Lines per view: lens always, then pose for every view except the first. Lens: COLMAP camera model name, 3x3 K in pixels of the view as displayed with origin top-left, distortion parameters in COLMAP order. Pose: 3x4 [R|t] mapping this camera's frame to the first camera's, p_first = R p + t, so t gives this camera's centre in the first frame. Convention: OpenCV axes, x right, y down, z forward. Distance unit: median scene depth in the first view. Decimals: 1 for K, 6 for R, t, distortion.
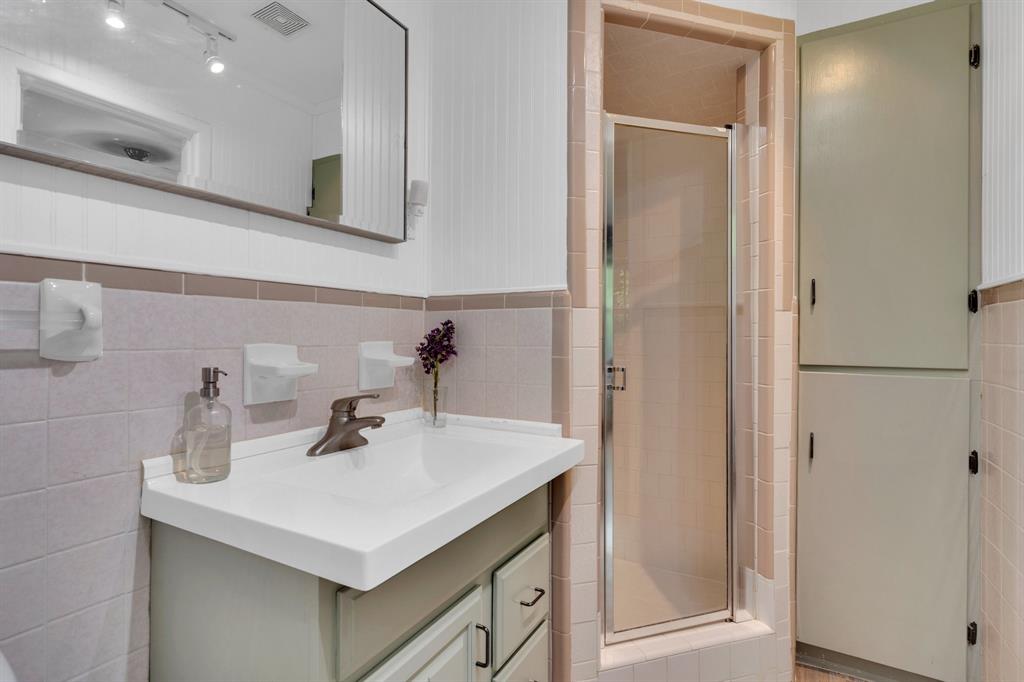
lens RADIAL K [[490.3, 0, 510.5], [0, 490.3, 335.2], [0, 0, 1]] dist [0.001005, 0.000174]
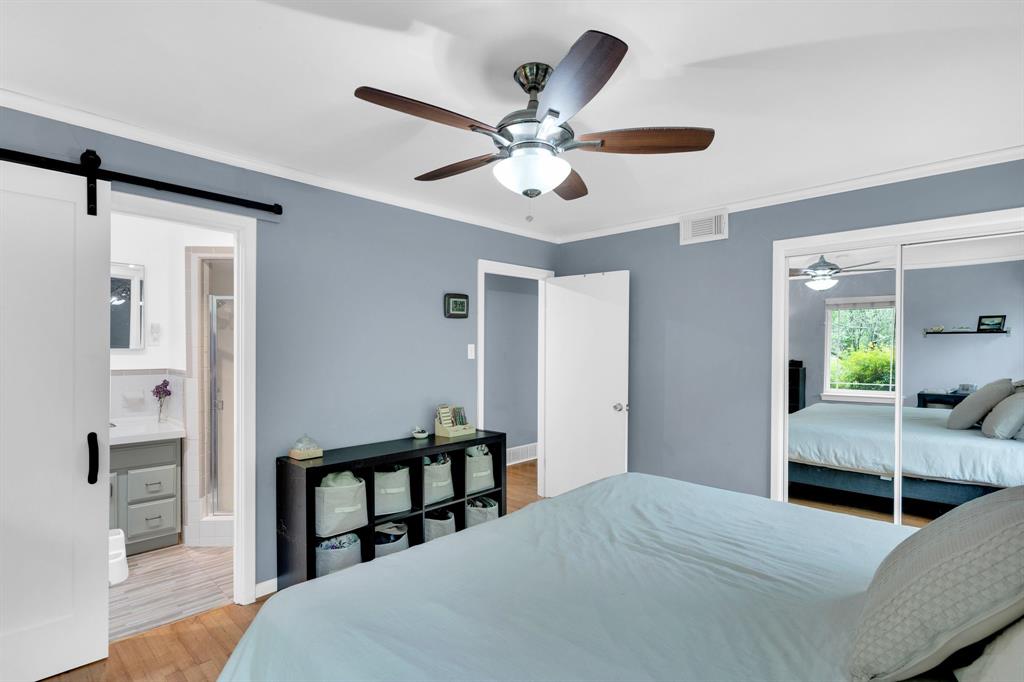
lens RADIAL K [[491.4, 0, 511.7], [0, 491.4, 350.2], [0, 0, 1]] dist [0.000817, 0.000164]
pose [[0.970882, 0.005578, -0.239494, 2.387544], [-0.003472, 0.999952, 0.009214, -0.229513], [0.239534, -0.008114, 0.970854, -1.085261]]
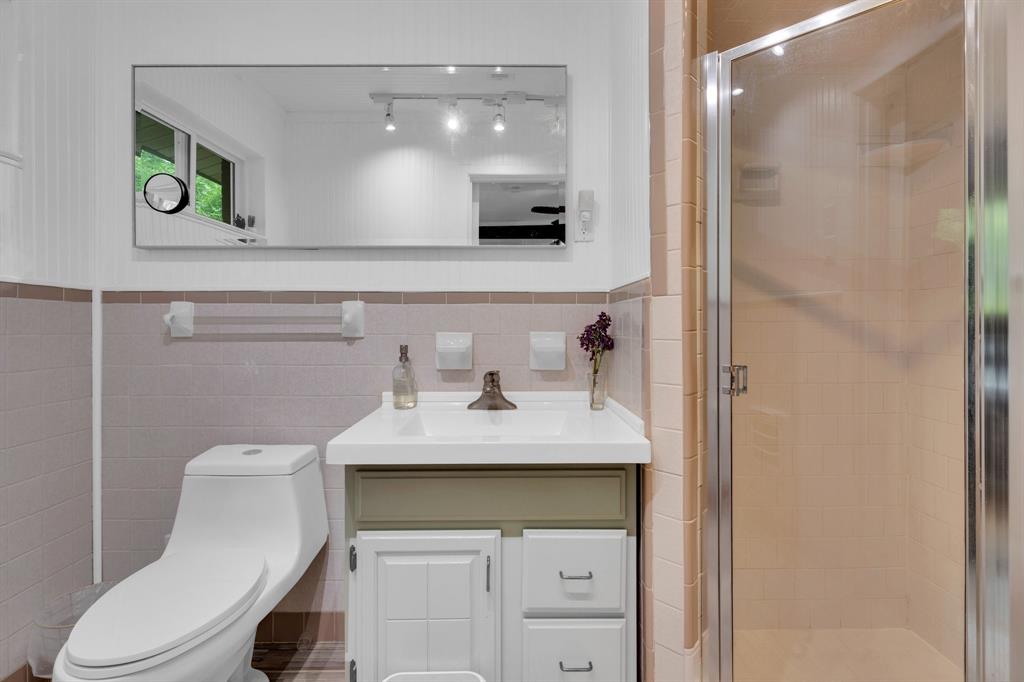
lens RADIAL K [[496.3, 0, 513.9], [0, 496.3, 328.0], [0, 0, 1]] dist [0.001065, 0.000260]
pose [[0.504378, 0.001611, -0.863481, 0.796011], [0.002583, 0.999991, 0.003375, -0.000218], [0.863479, -0.003932, 0.504370, 0.308881]]
